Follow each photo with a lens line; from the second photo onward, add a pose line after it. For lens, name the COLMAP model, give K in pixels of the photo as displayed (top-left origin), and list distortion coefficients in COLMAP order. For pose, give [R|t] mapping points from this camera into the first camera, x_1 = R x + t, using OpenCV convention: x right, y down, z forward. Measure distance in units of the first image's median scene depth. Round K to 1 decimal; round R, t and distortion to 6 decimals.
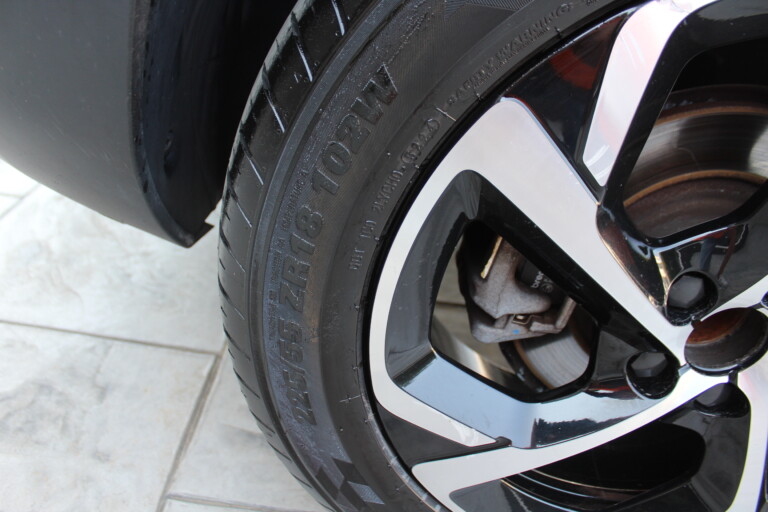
lens RADIAL K [[642.1, 0, 384.0], [0, 642.1, 256.0], [0, 0, 1]] dist [-0.172986, 0.149873]
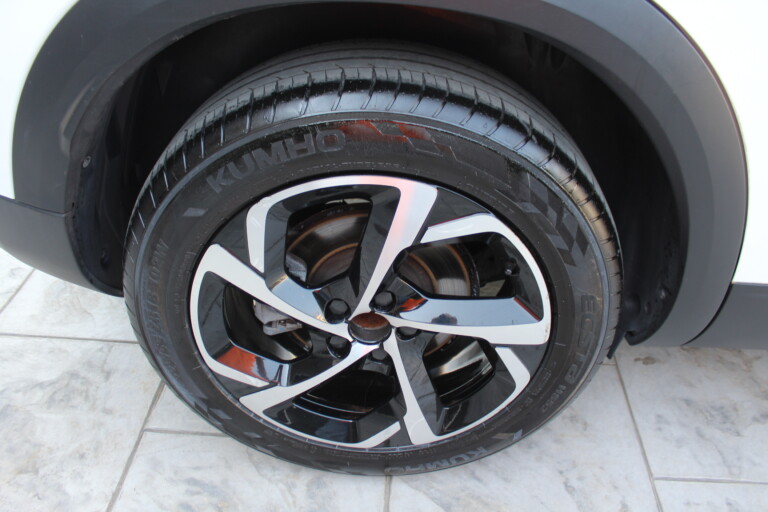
lens RADIAL K [[642.1, 0, 384.0], [0, 642.1, 256.0], [0, 0, 1]] dist [-0.172986, 0.149873]
pose [[0.992846, -0.096495, -0.070330, 0.462286], [0.100499, 0.993371, 0.055808, -0.124169], [0.064478, -0.062477, 0.995961, -0.636750]]
